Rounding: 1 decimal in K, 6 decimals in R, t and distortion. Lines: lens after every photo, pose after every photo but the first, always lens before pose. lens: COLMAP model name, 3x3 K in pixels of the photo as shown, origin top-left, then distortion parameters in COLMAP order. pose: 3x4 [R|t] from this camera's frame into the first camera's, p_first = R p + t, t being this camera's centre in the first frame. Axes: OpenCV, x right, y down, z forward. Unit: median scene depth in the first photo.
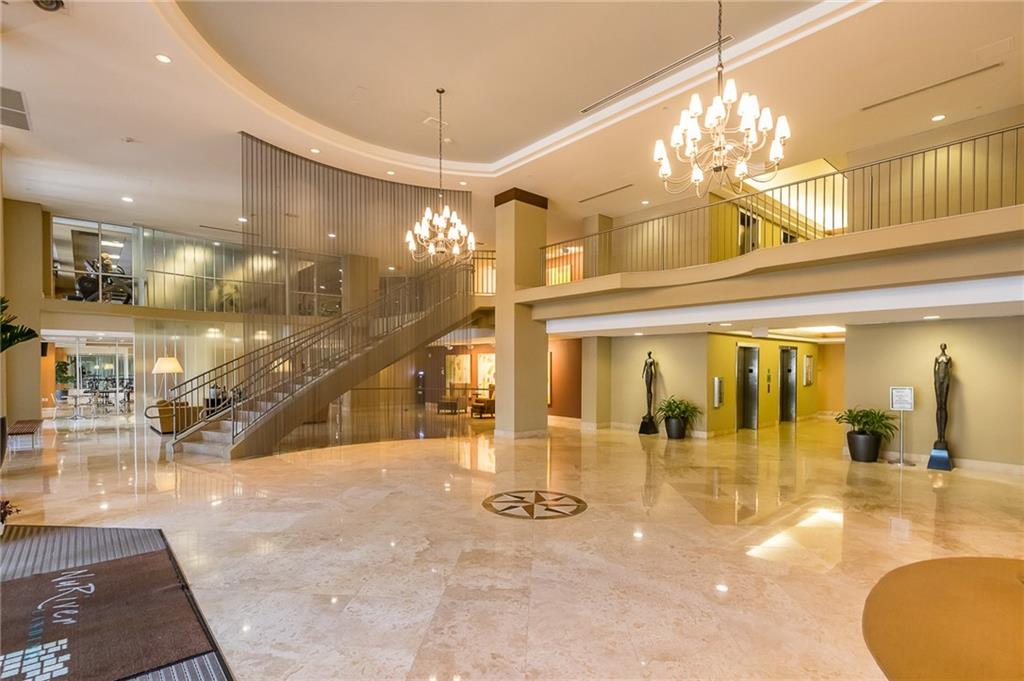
lens RADIAL K [[482.4, 0, 503.4], [0, 482.4, 336.7], [0, 0, 1]] dist [-0.002616, -0.000015]
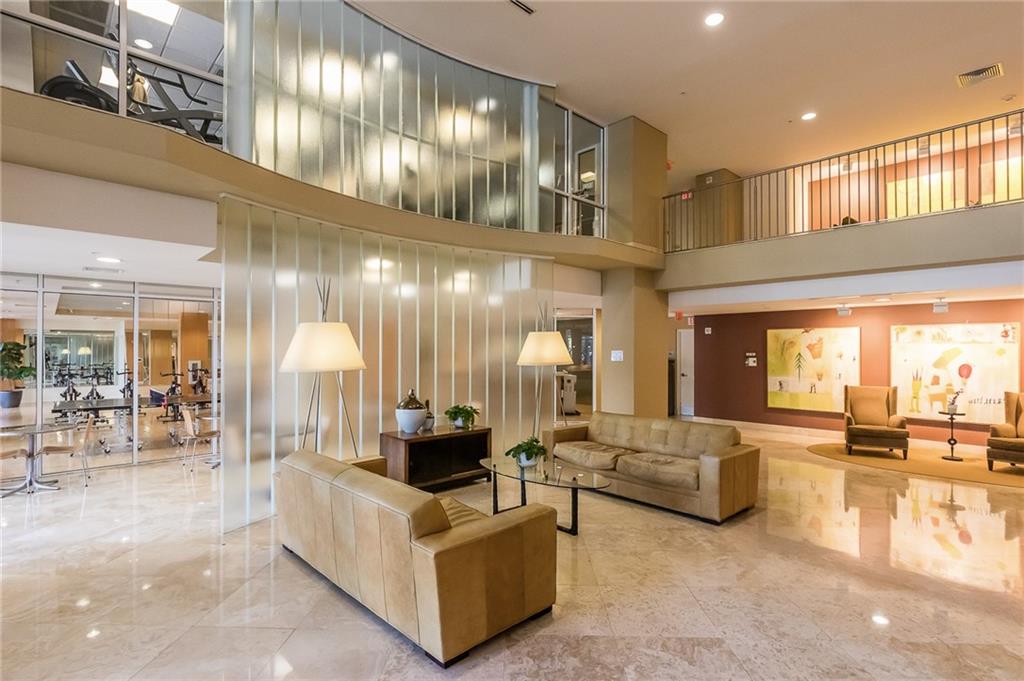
lens RADIAL K [[482.4, 0, 503.4], [0, 482.4, 336.7], [0, 0, 1]] dist [-0.002616, -0.000015]
pose [[0.999106, 0.003784, 0.042110, -0.380153], [-0.005025, 0.999555, 0.029396, 0.027547], [-0.041980, -0.029581, 0.998680, 0.433563]]
